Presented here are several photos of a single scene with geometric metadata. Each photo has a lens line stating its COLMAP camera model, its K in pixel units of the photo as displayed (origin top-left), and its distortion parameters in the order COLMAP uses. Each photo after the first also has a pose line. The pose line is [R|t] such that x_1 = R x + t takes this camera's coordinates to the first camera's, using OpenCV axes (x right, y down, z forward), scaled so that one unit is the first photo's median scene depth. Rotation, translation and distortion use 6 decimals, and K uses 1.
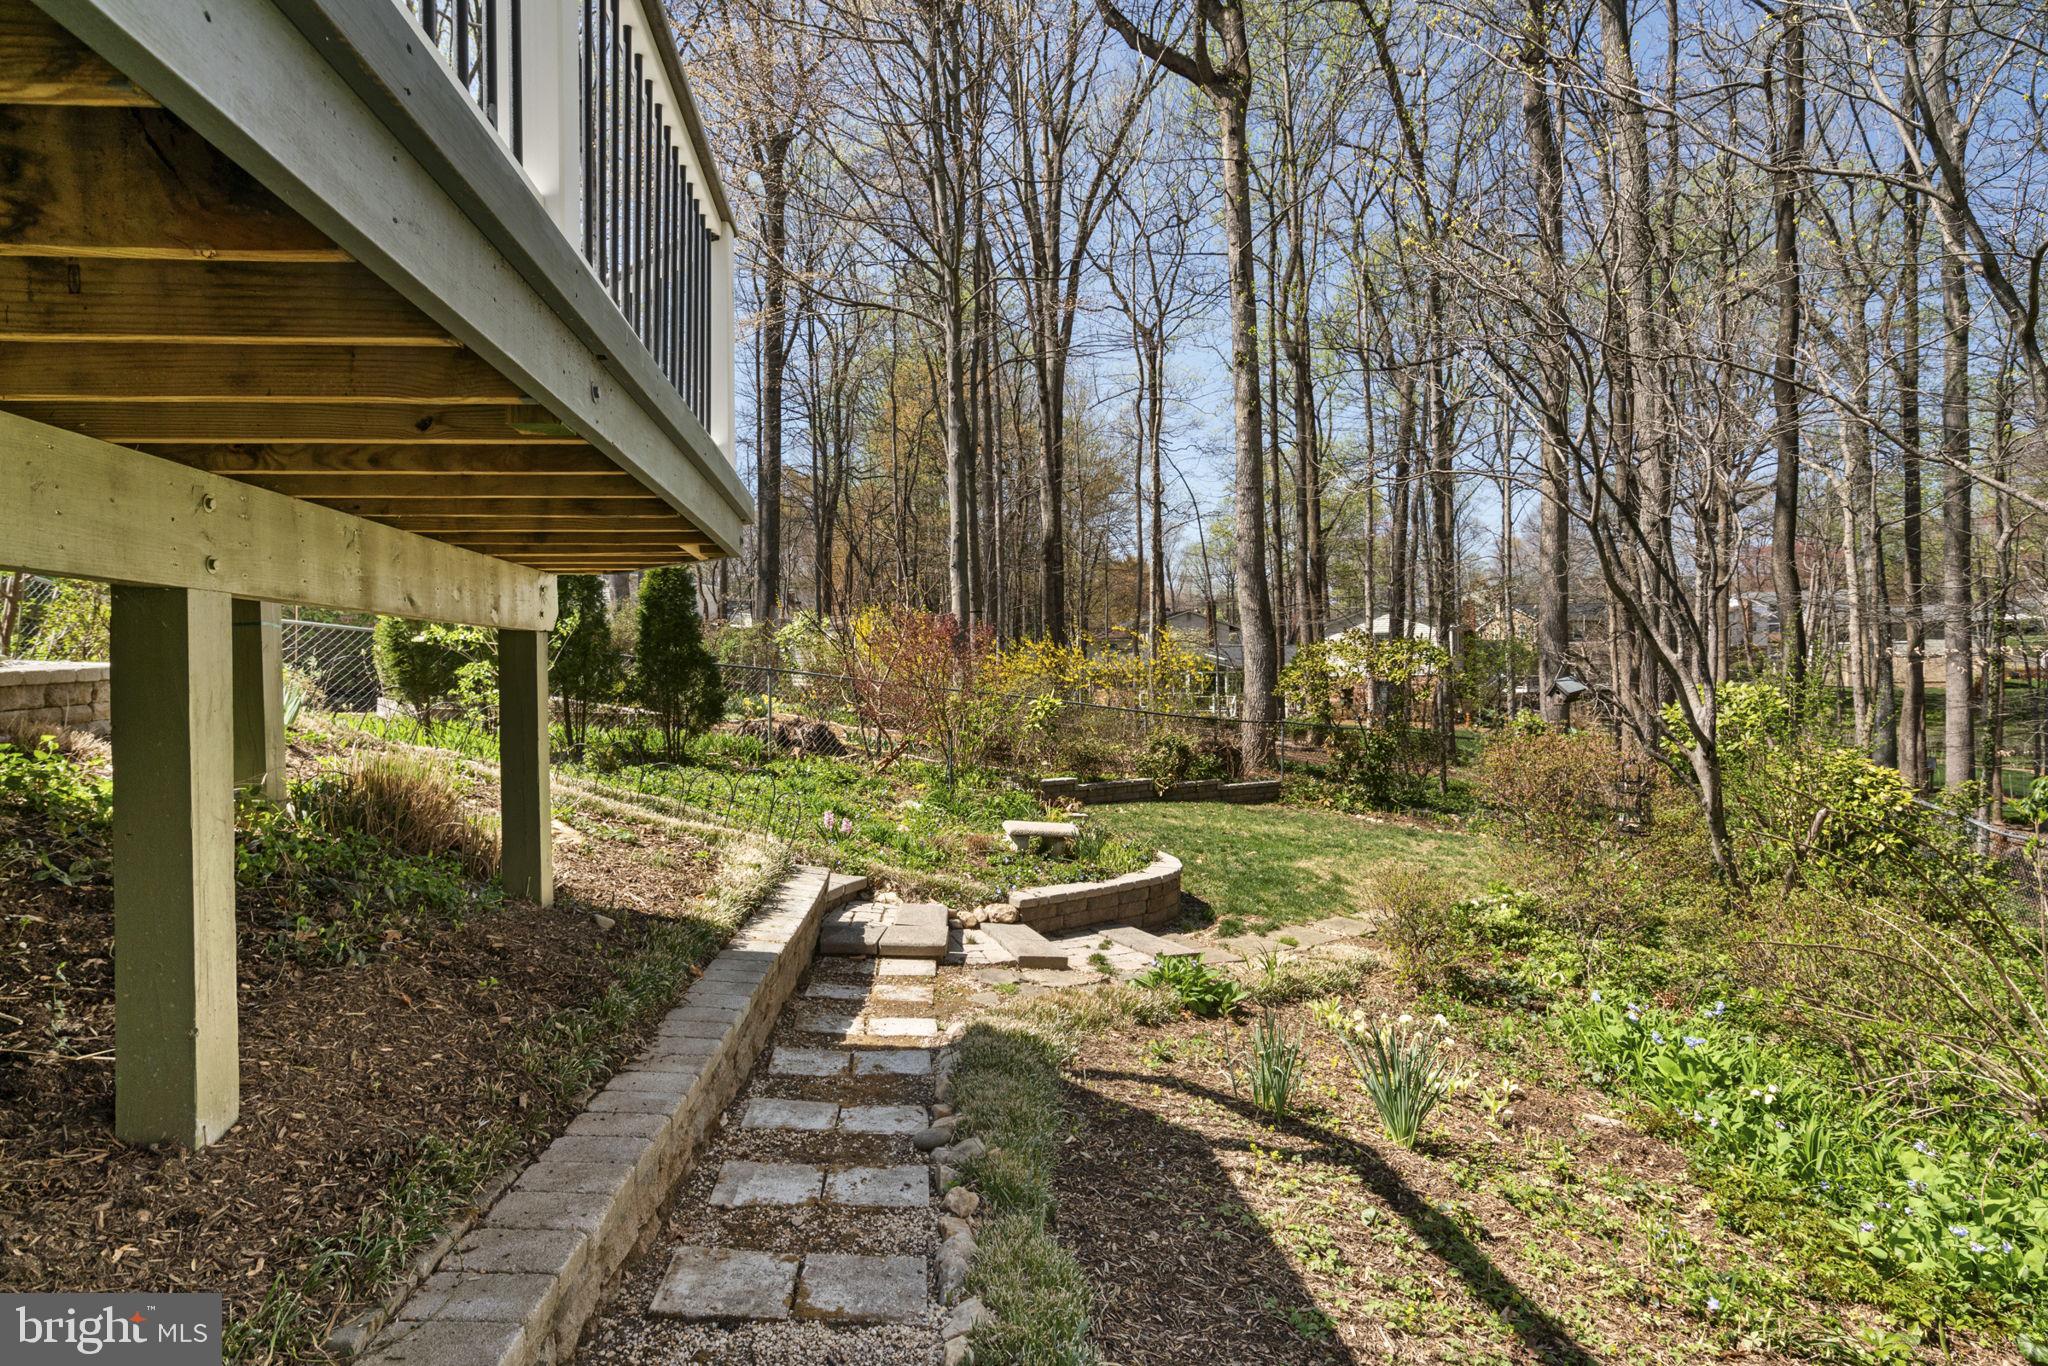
lens RADIAL K [[1396.6, 0, 1024.1], [0, 1396.6, 654.1], [0, 0, 1]] dist [0.005753, 0.005089]
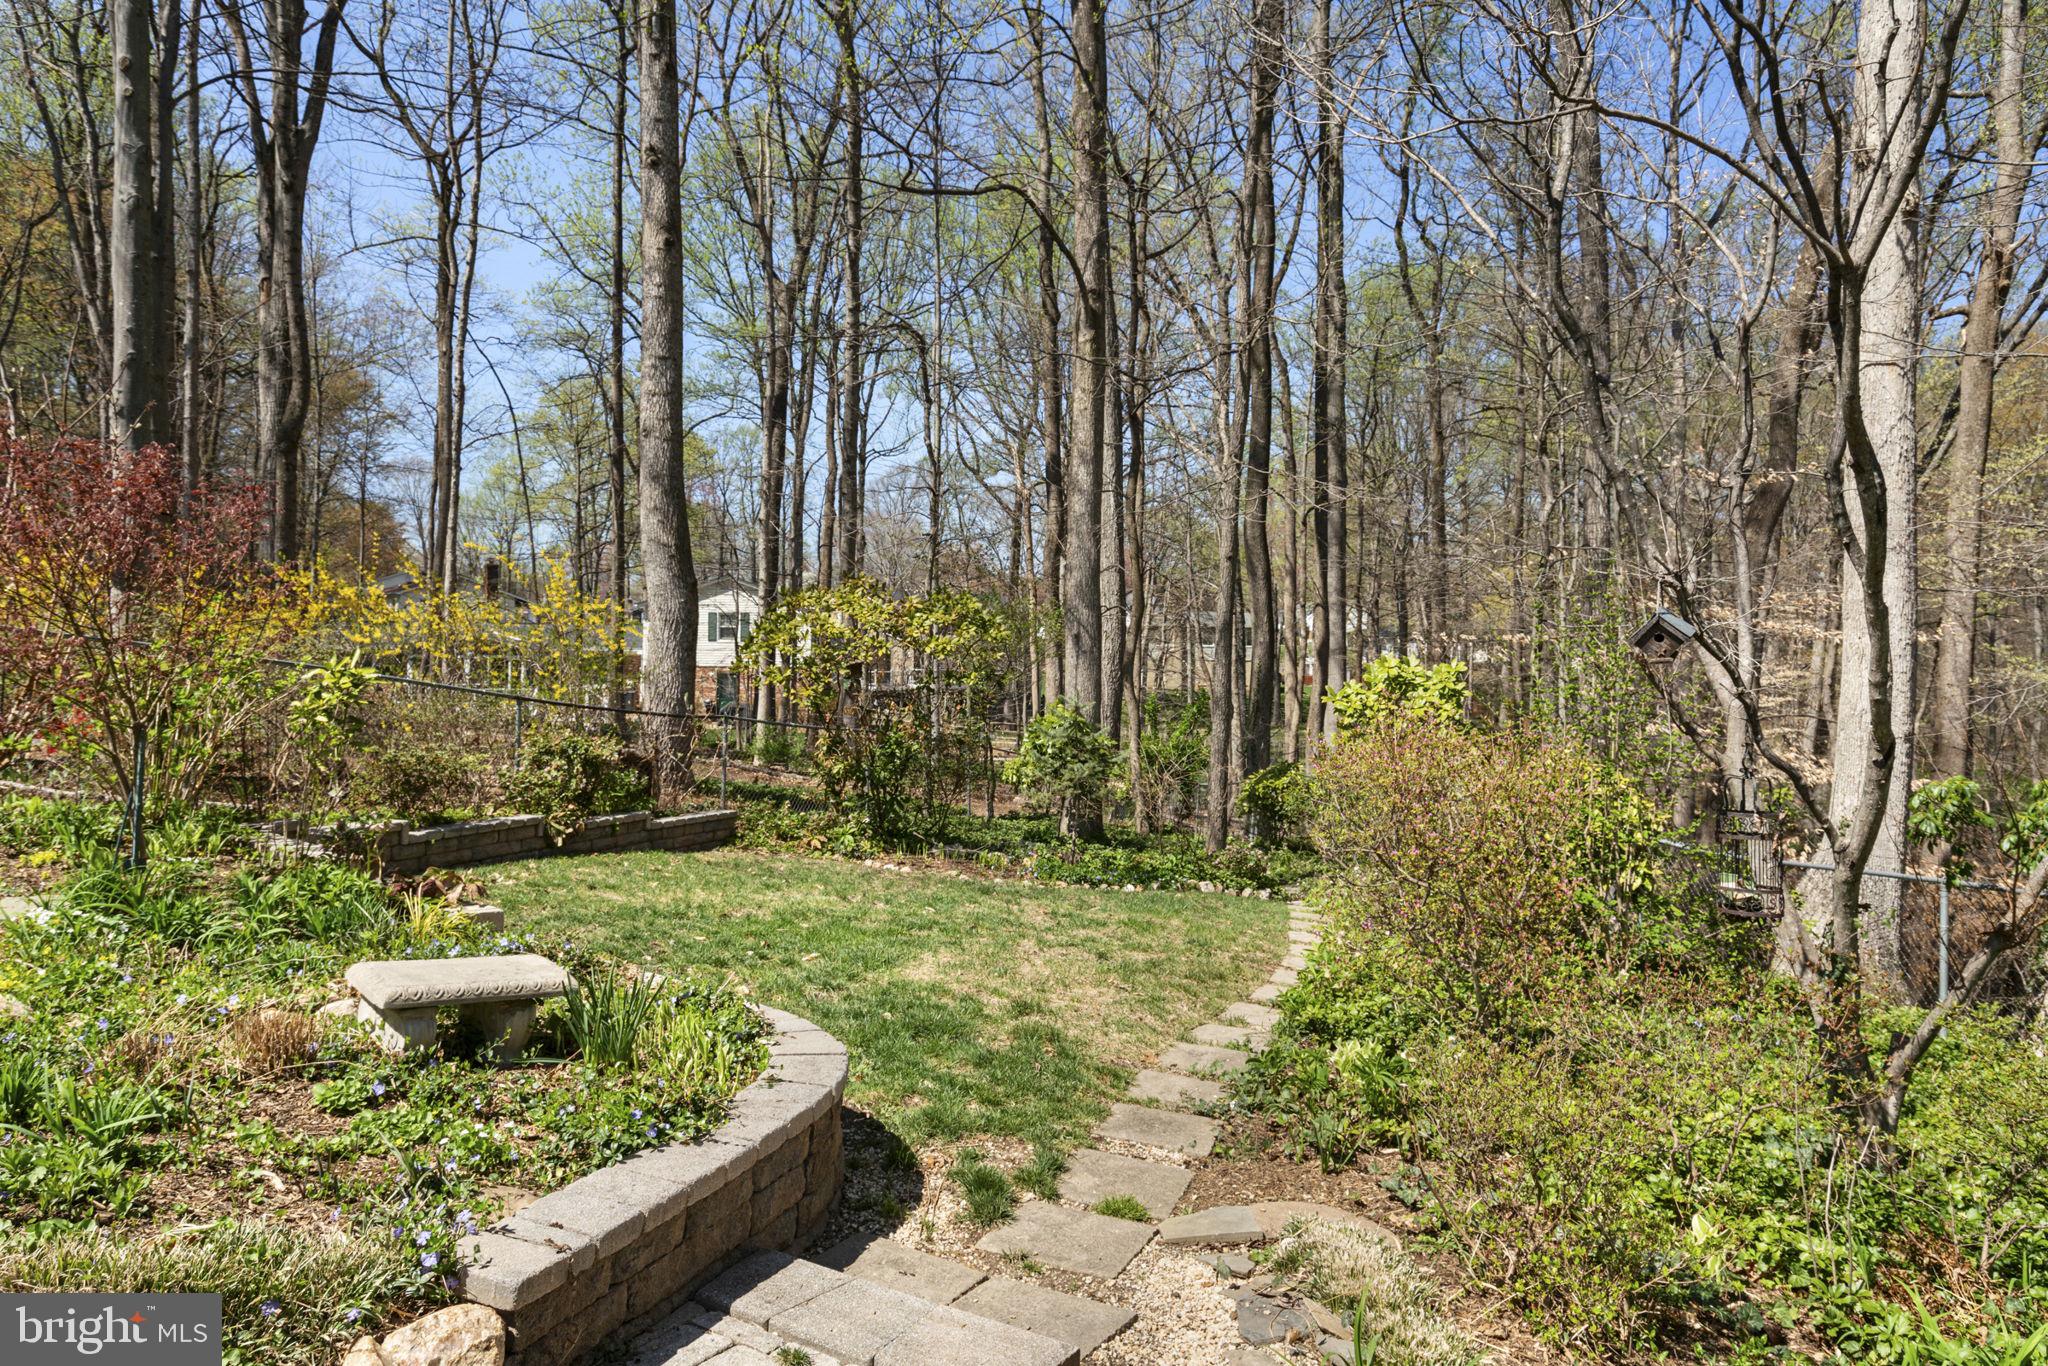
lens RADIAL K [[1396.6, 0, 1024.1], [0, 1396.6, 654.1], [0, 0, 1]] dist [0.005753, 0.005089]
pose [[0.847089, 0.026747, 0.530778, -0.044193], [-0.023137, 0.999642, -0.013450, 0.027880], [-0.530947, -0.000888, 0.847404, 0.426822]]
